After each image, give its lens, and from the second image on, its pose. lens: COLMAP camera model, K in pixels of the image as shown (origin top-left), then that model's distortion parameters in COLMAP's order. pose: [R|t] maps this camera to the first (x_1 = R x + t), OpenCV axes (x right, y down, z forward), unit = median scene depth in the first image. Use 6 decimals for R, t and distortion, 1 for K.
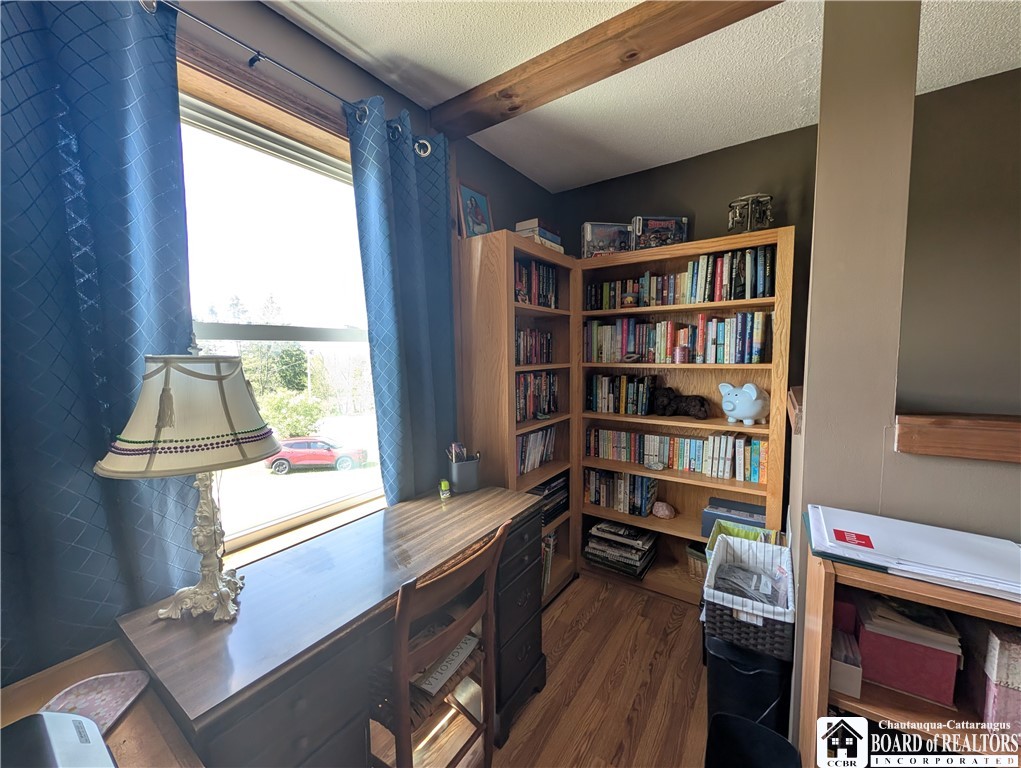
lens RADIAL K [[392.9, 0, 509.7], [0, 392.9, 386.3], [0, 0, 1]] dist [-0.000536, 0.000700]
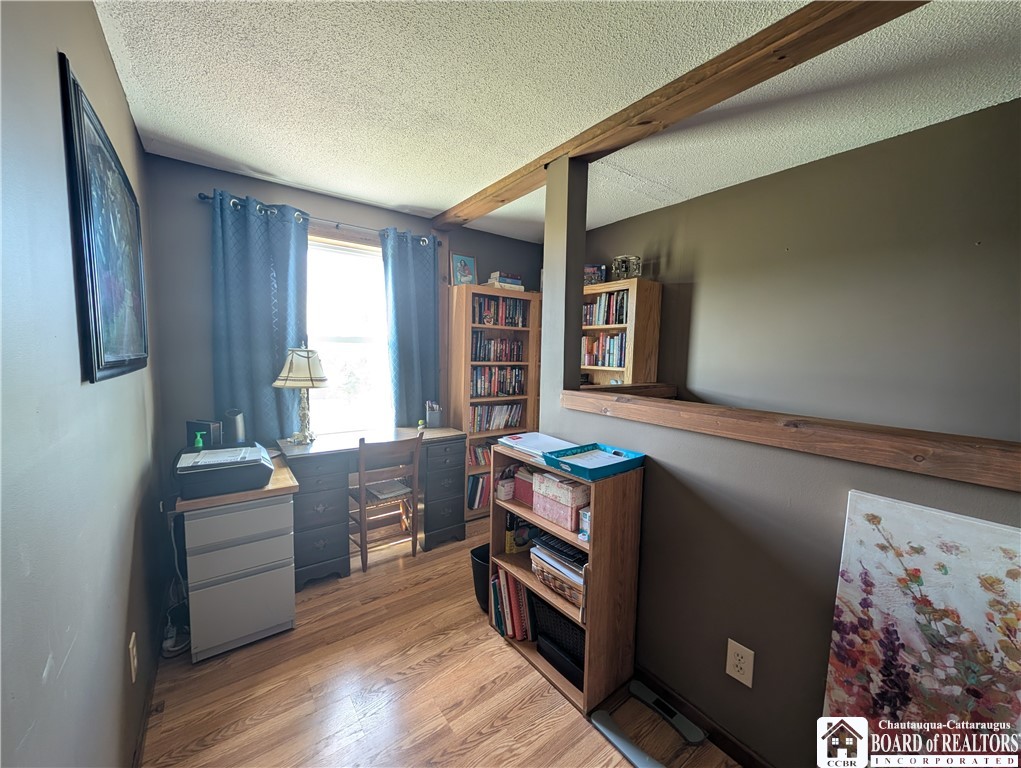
lens RADIAL K [[392.9, 0, 512.1], [0, 392.9, 386.5], [0, 0, 1]] dist [-0.000536, 0.000700]
pose [[0.947366, 0.067585, -0.312939, 0.657808], [-0.067065, 0.997671, 0.012440, 0.022963], [0.313051, 0.009202, 0.949692, -0.519564]]
